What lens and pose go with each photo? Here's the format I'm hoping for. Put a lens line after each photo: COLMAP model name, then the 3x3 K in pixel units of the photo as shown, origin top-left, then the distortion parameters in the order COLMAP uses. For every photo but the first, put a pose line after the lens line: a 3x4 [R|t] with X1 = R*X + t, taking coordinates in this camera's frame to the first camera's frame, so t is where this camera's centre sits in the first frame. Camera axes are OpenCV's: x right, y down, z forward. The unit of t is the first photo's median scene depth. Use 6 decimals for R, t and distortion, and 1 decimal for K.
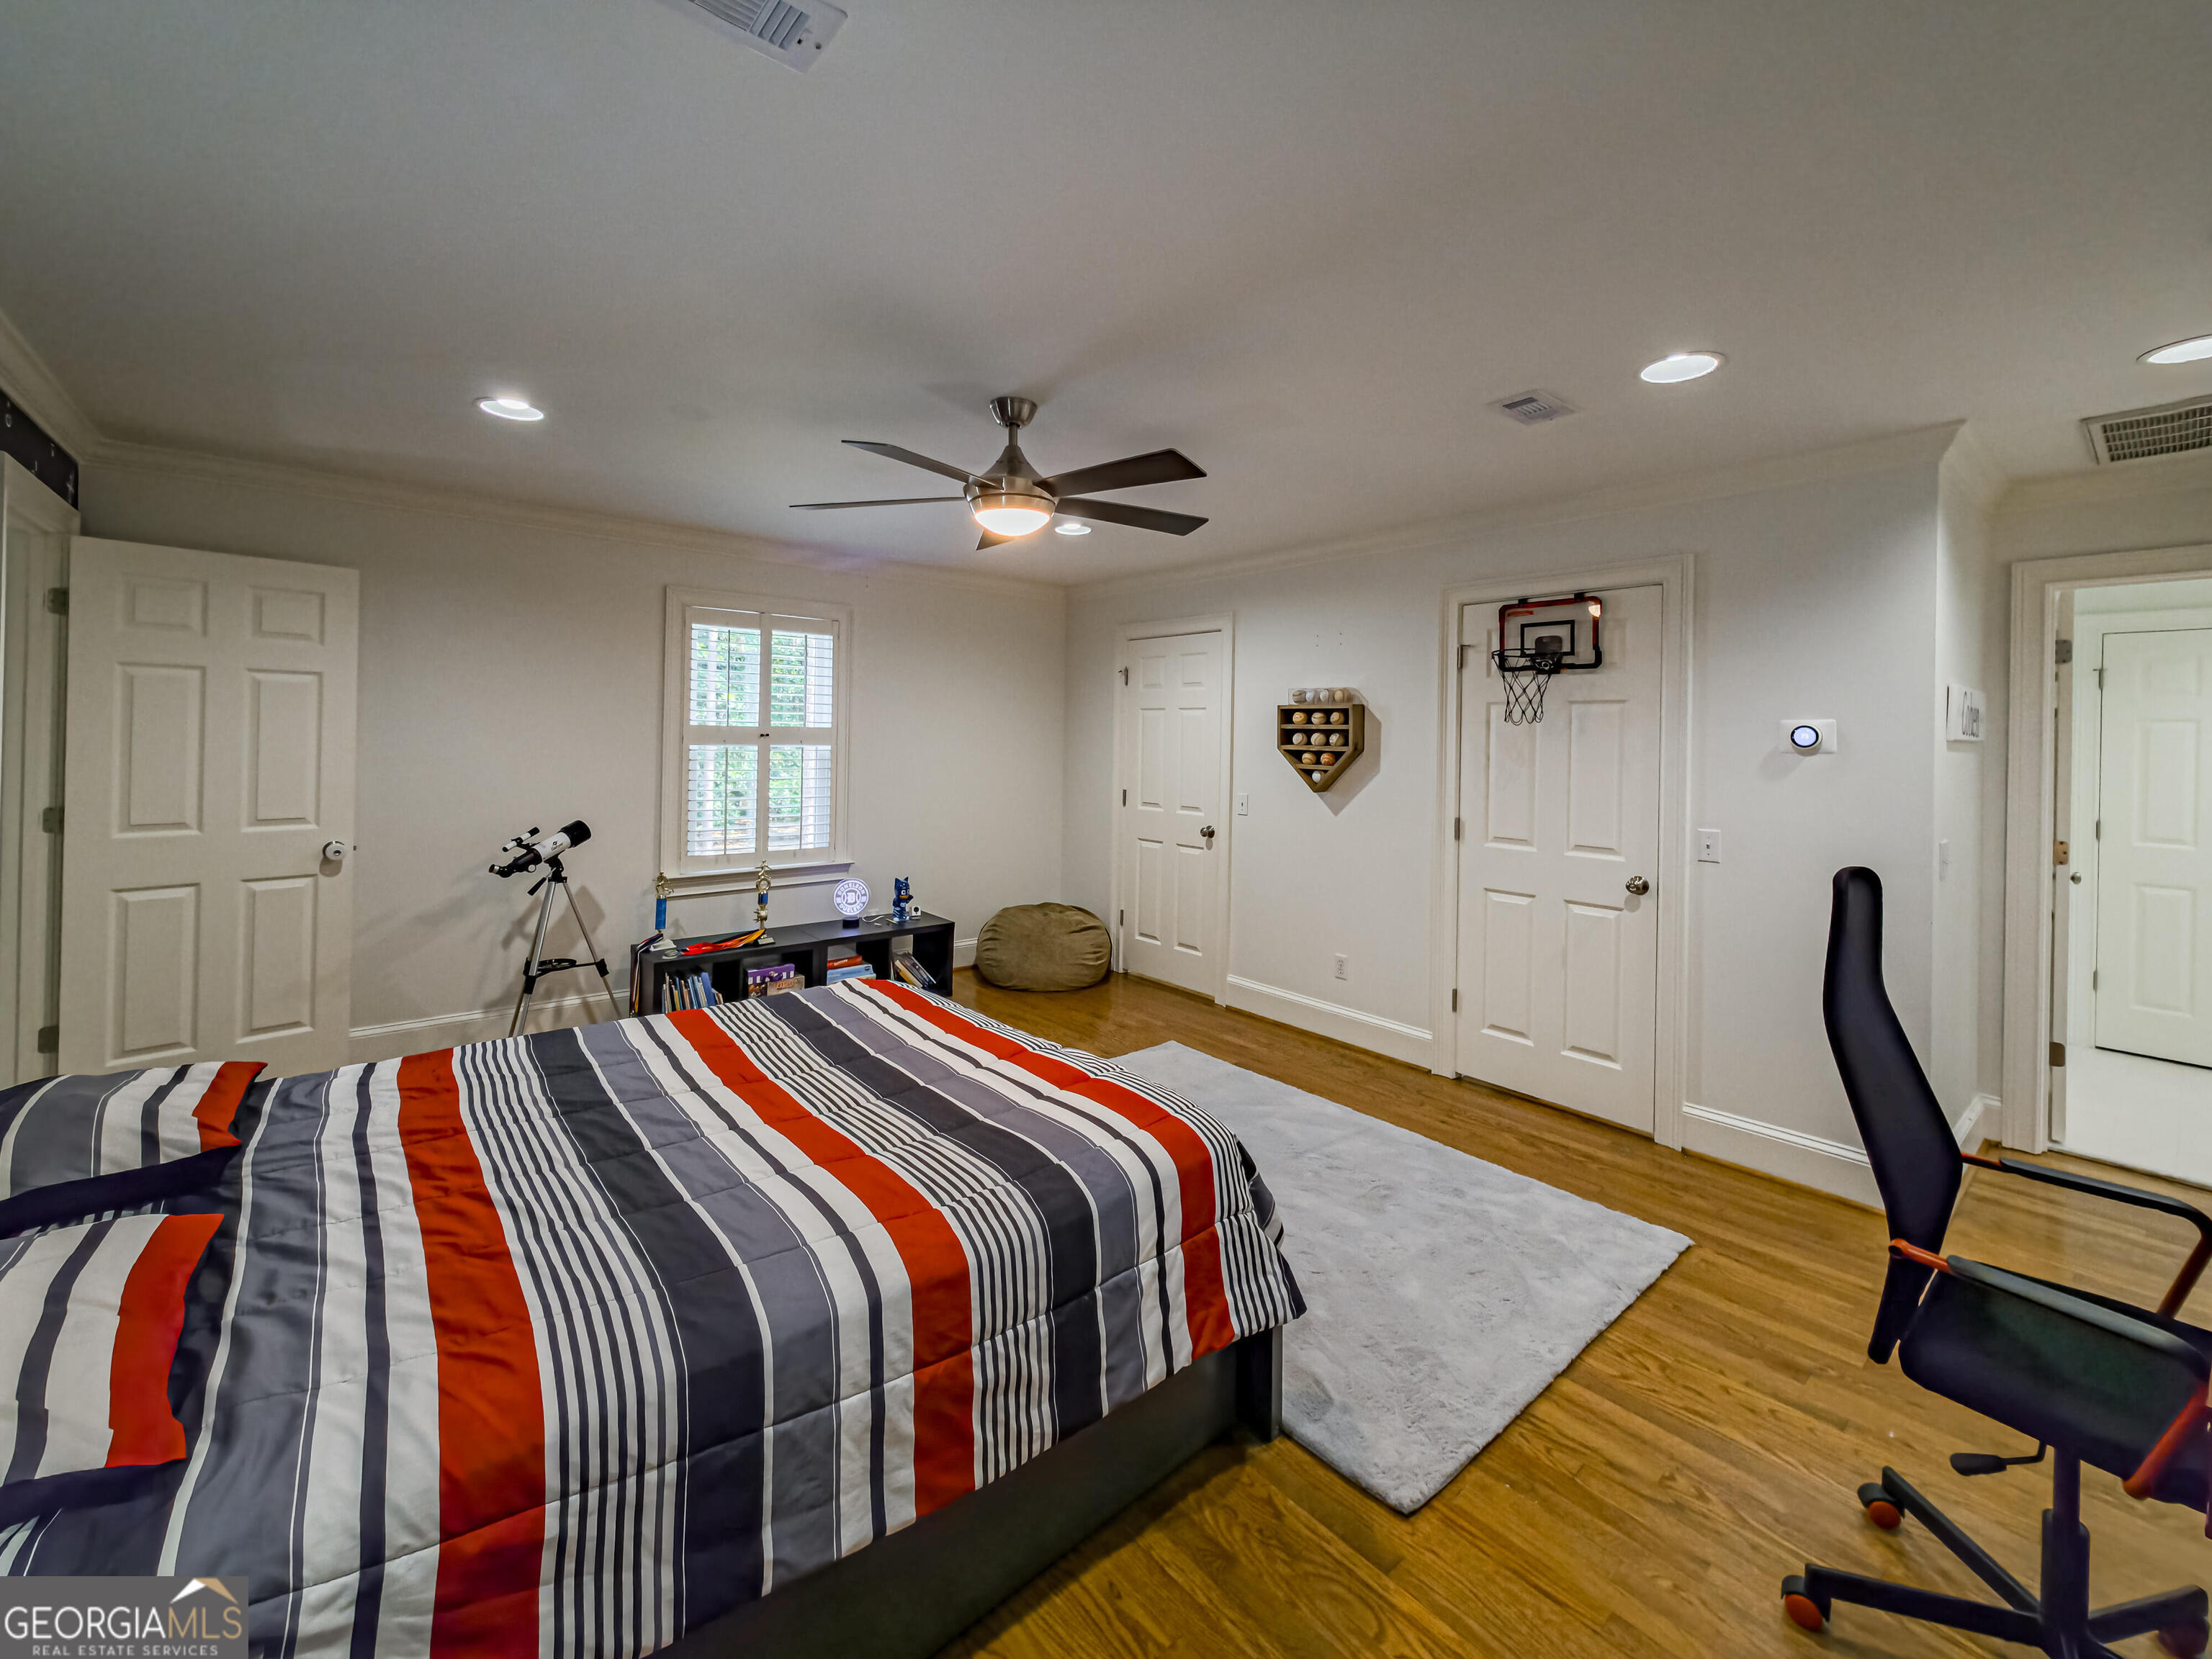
lens RADIAL K [[870.5, 0, 1101.0], [0, 870.5, 731.6], [0, 0, 1]] dist [0.001092, 0.000035]
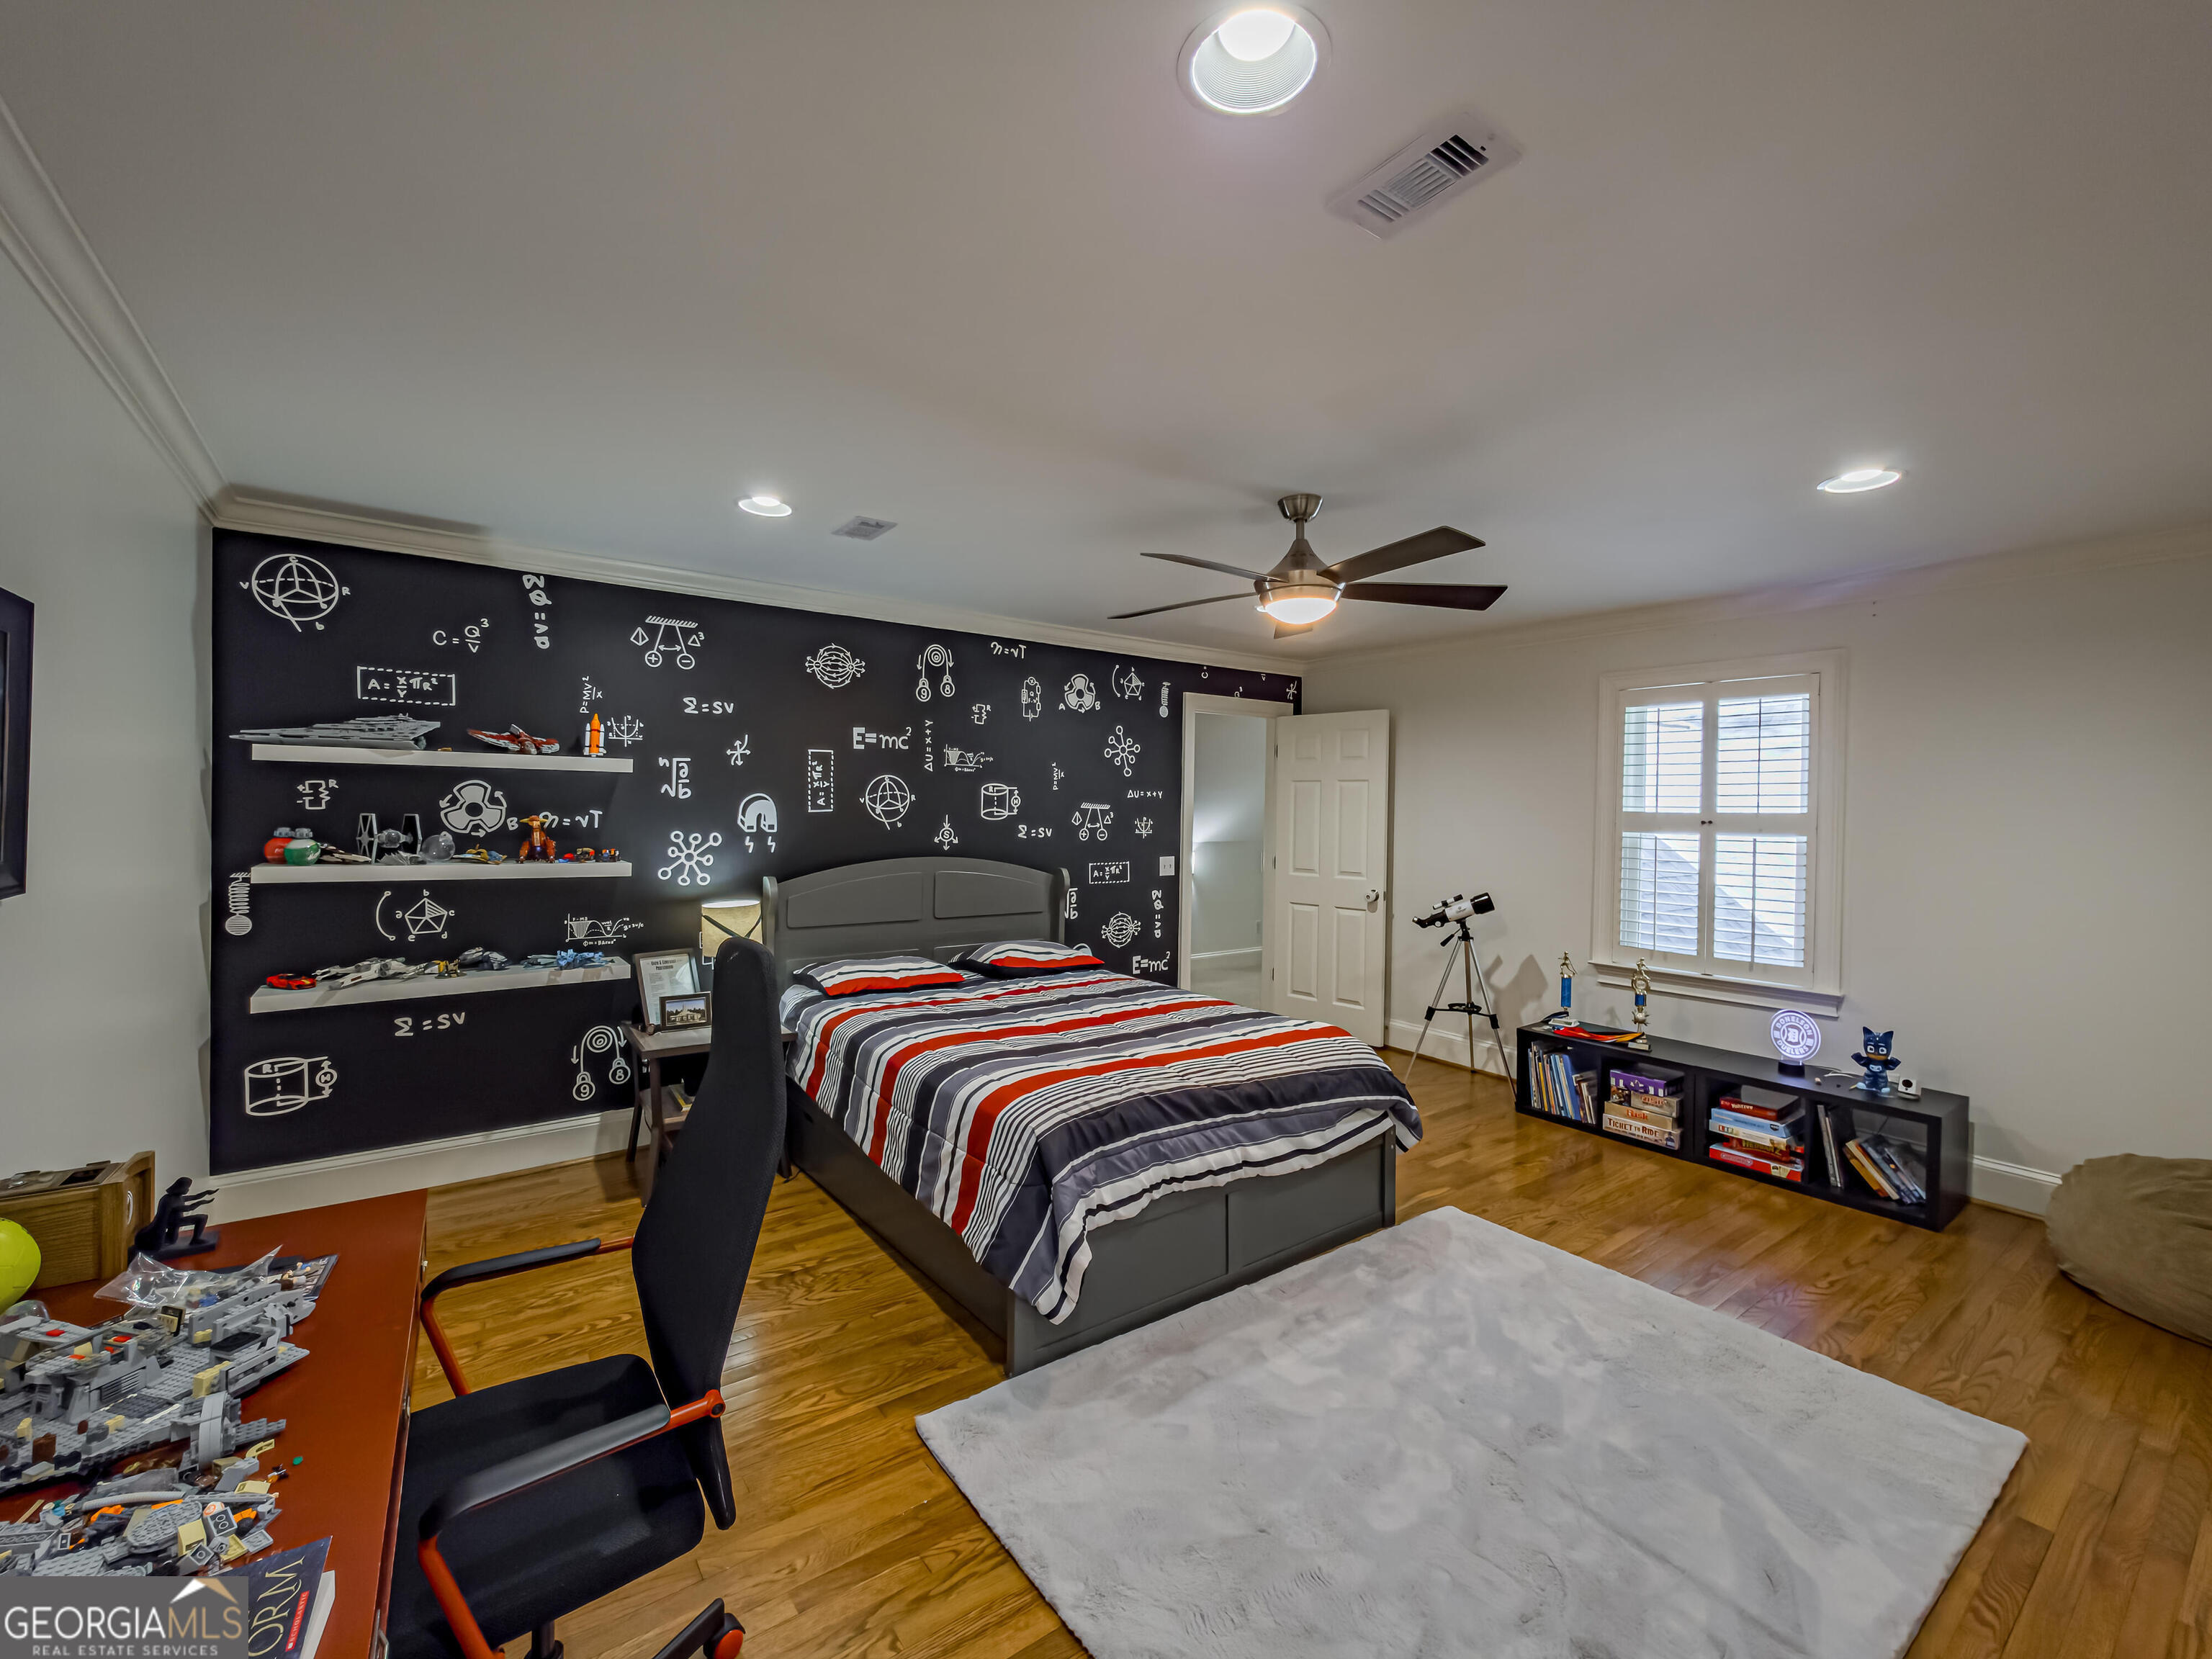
lens RADIAL K [[903.7, 0, 1097.2], [0, 903.7, 816.8], [0, 0, 1]] dist [0.001778, 0.000144]
pose [[-0.027825, -0.006626, -0.999591, 0.579812], [-0.008980, 0.999939, -0.006378, 0.010344], [0.999572, 0.008799, -0.027883, 0.453811]]
